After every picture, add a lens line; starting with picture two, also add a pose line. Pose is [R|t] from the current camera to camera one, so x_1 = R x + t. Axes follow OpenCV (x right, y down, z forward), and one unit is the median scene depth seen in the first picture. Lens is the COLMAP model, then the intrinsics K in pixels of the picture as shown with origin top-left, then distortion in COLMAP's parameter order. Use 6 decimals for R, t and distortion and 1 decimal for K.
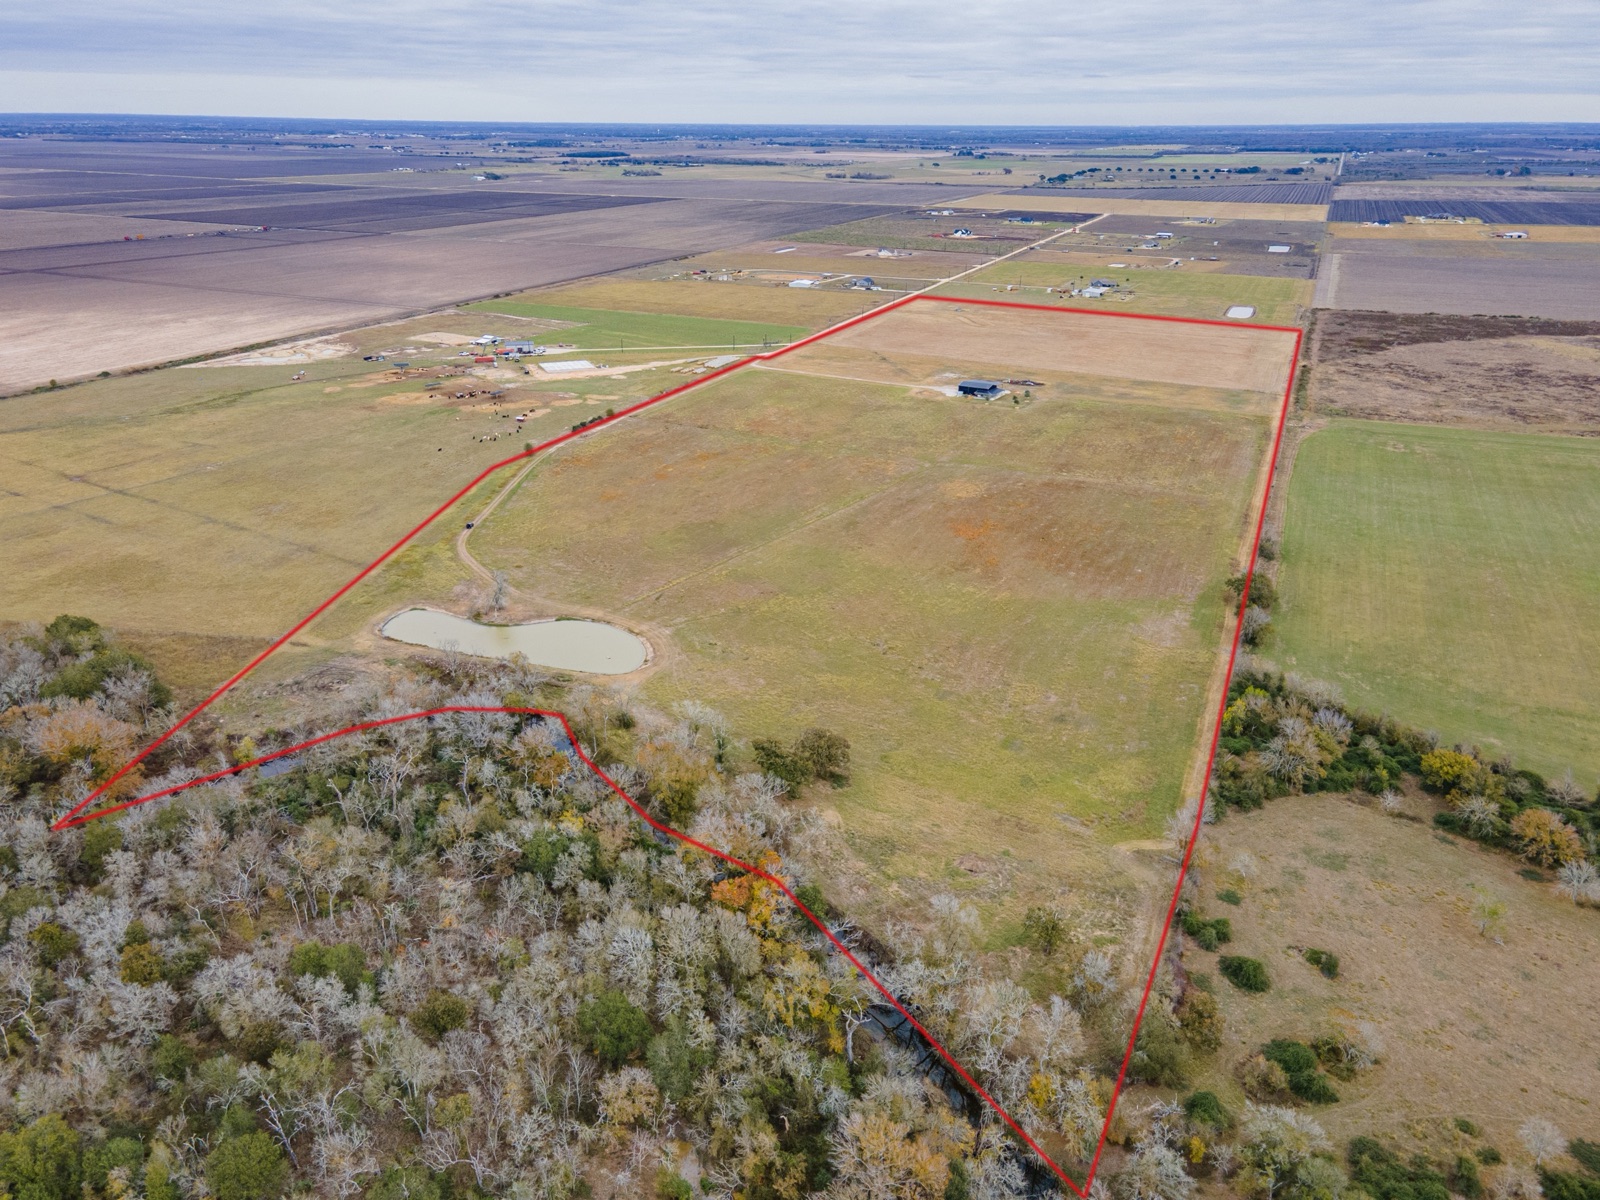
lens RADIAL K [[1155.5, 0, 800.0], [0, 1155.5, 600.0], [0, 0, 1]] dist [0.004879, 0.054968]
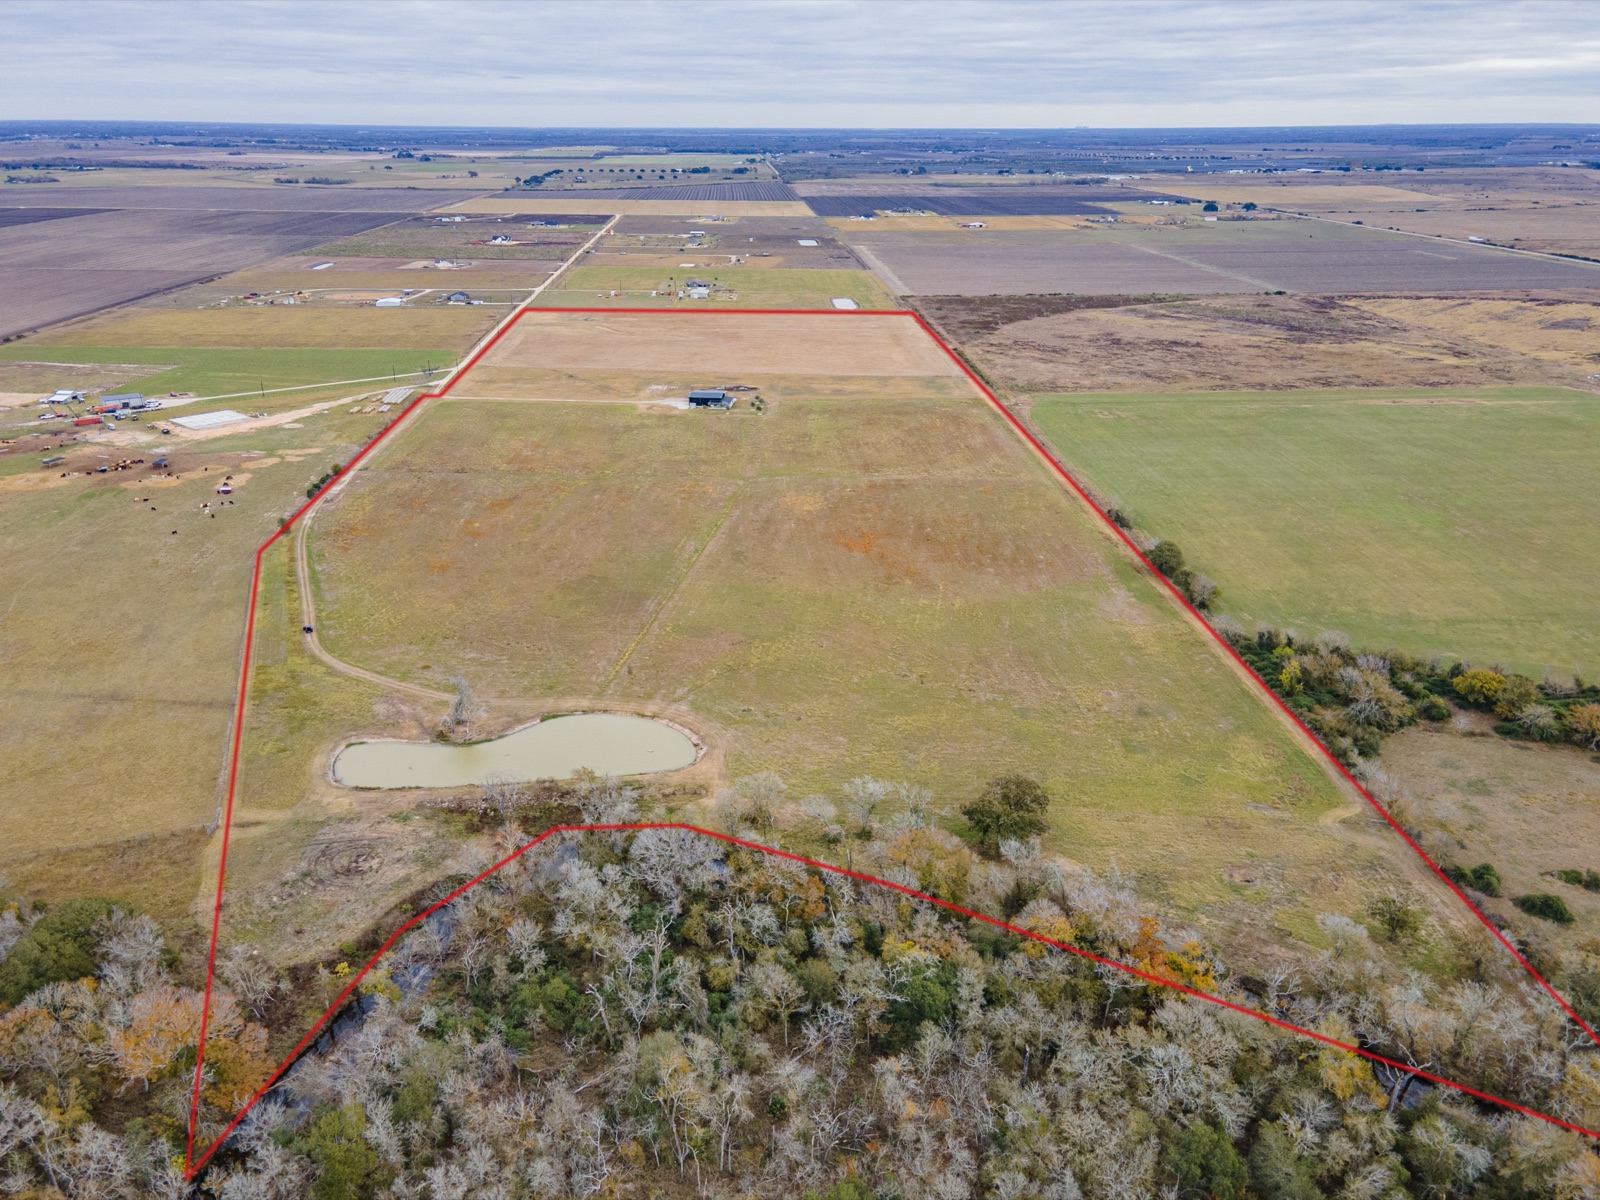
lens RADIAL K [[1155.5, 0, 800.0], [0, 1155.5, 600.0], [0, 0, 1]] dist [0.004879, 0.054968]
pose [[0.901310, -0.167774, 0.399365, -0.220538], [0.168171, 0.985160, 0.034329, -0.040495], [-0.399198, 0.036221, 0.916149, 0.092505]]
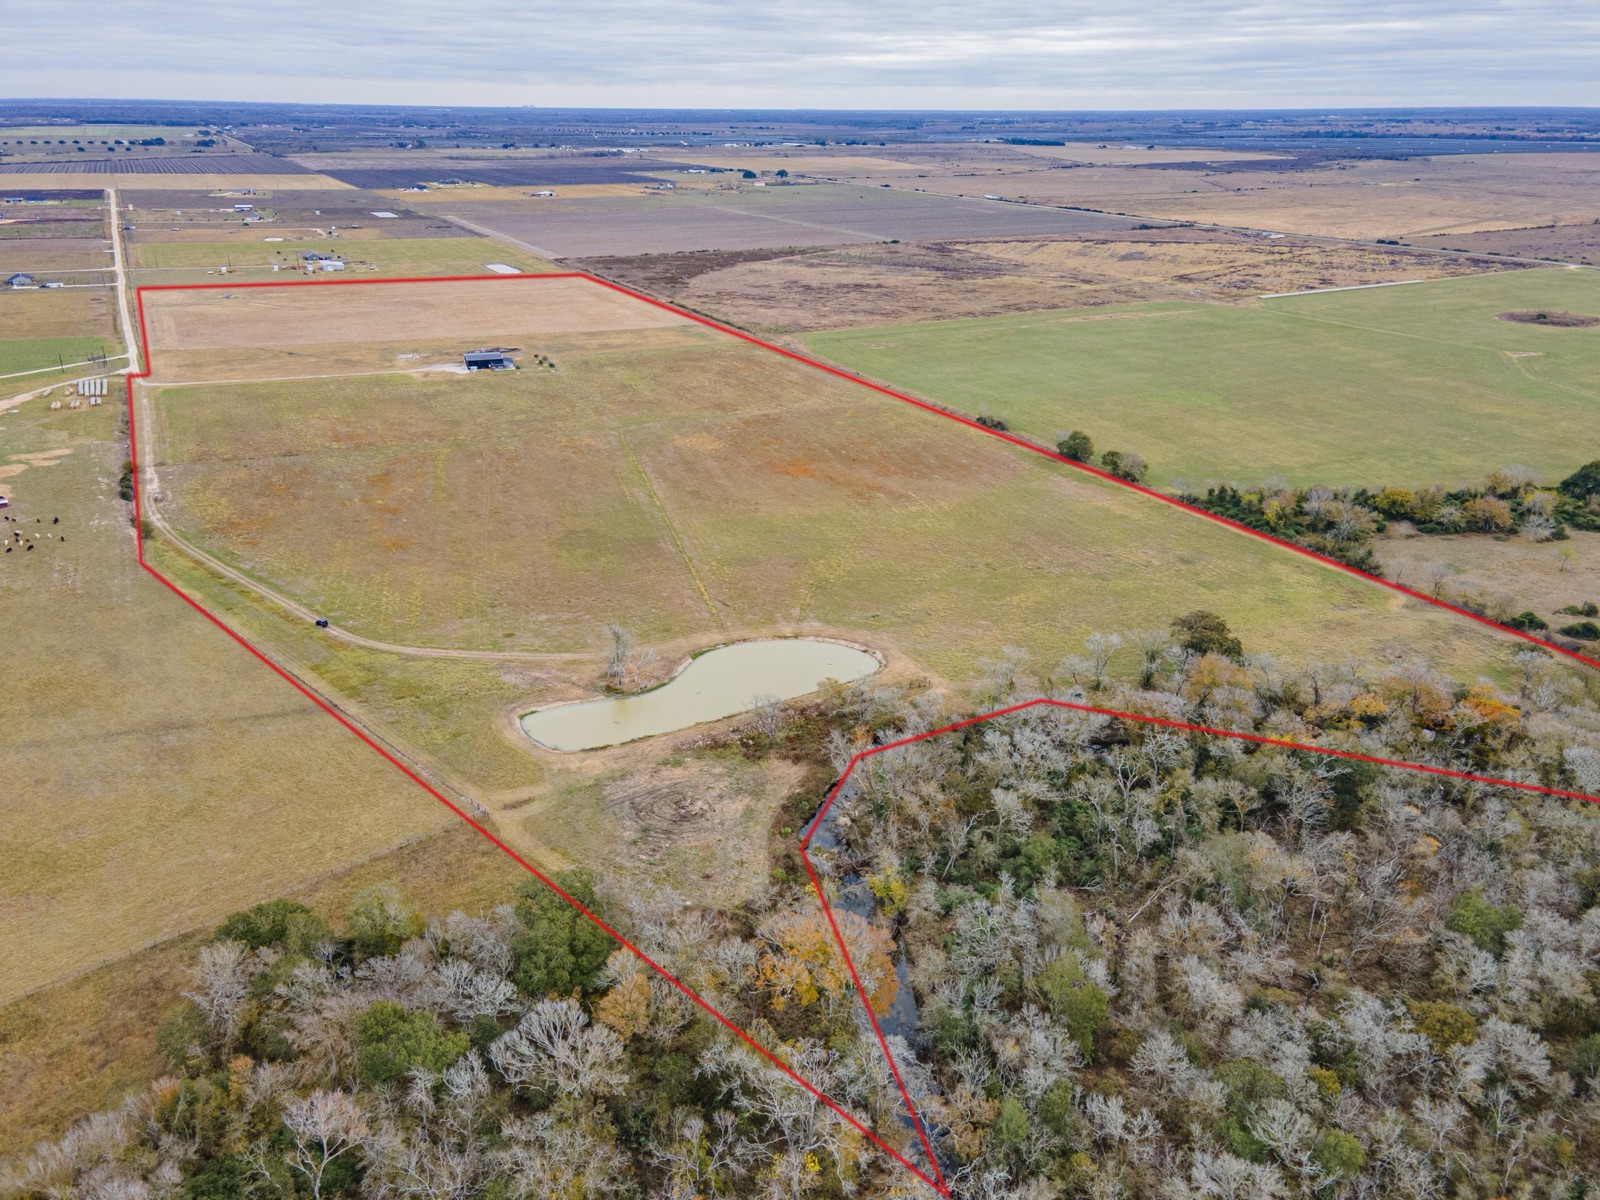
lens RADIAL K [[1155.5, 0, 800.0], [0, 1155.5, 600.0], [0, 0, 1]] dist [0.004879, 0.054968]
pose [[0.650183, -0.300666, 0.697755, -0.432850], [0.287901, 0.947378, 0.139957, -0.068683], [-0.703119, 0.109887, 0.702531, 0.229970]]
